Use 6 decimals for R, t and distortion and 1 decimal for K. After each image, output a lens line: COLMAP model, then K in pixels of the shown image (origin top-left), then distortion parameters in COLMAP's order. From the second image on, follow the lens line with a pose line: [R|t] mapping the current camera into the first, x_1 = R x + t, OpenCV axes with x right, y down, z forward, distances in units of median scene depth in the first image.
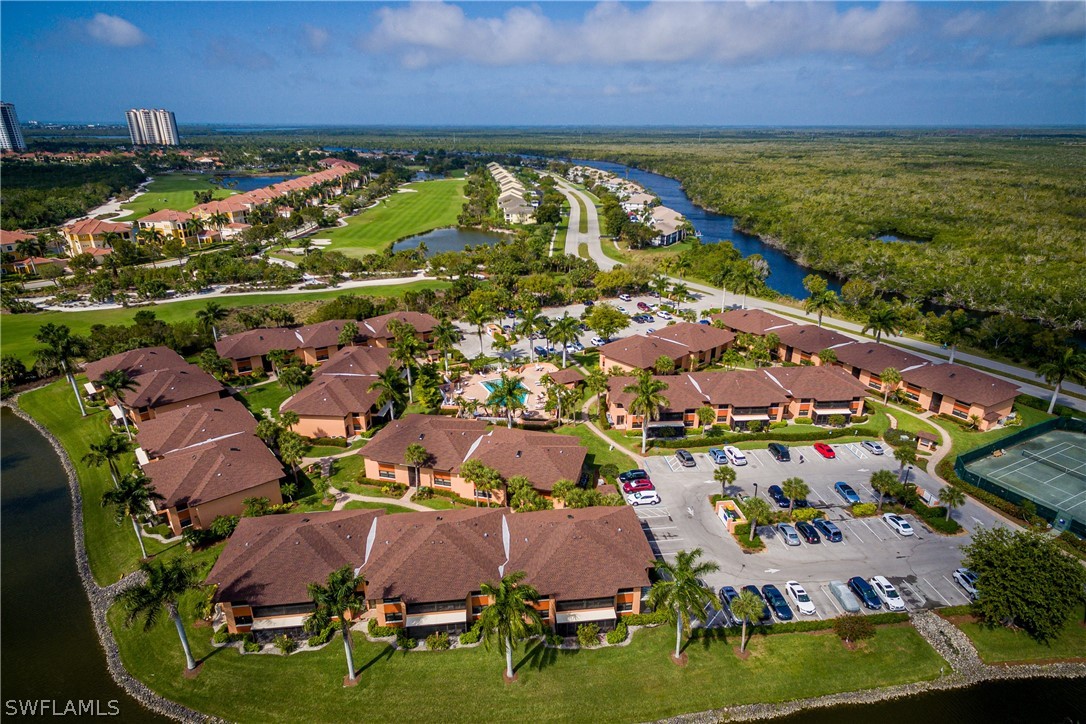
lens RADIAL K [[596.3, 0, 543.0], [0, 596.3, 362.0], [0, 0, 1]] dist [0.039310, -0.000050]
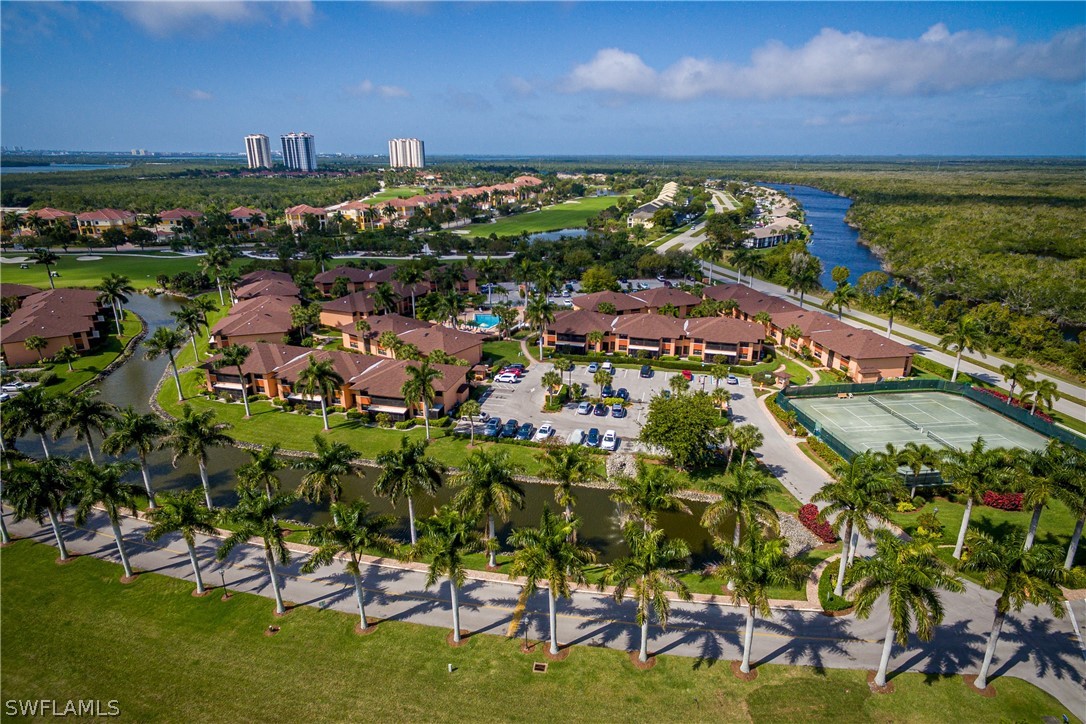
lens RADIAL K [[596.3, 0, 543.0], [0, 596.3, 362.0], [0, 0, 1]] dist [0.039310, -0.000050]
pose [[0.943529, 0.117635, -0.309700, 0.489975], [-0.130297, 0.991264, -0.020444, 0.158646], [0.304590, 0.059643, 0.950614, -0.174490]]
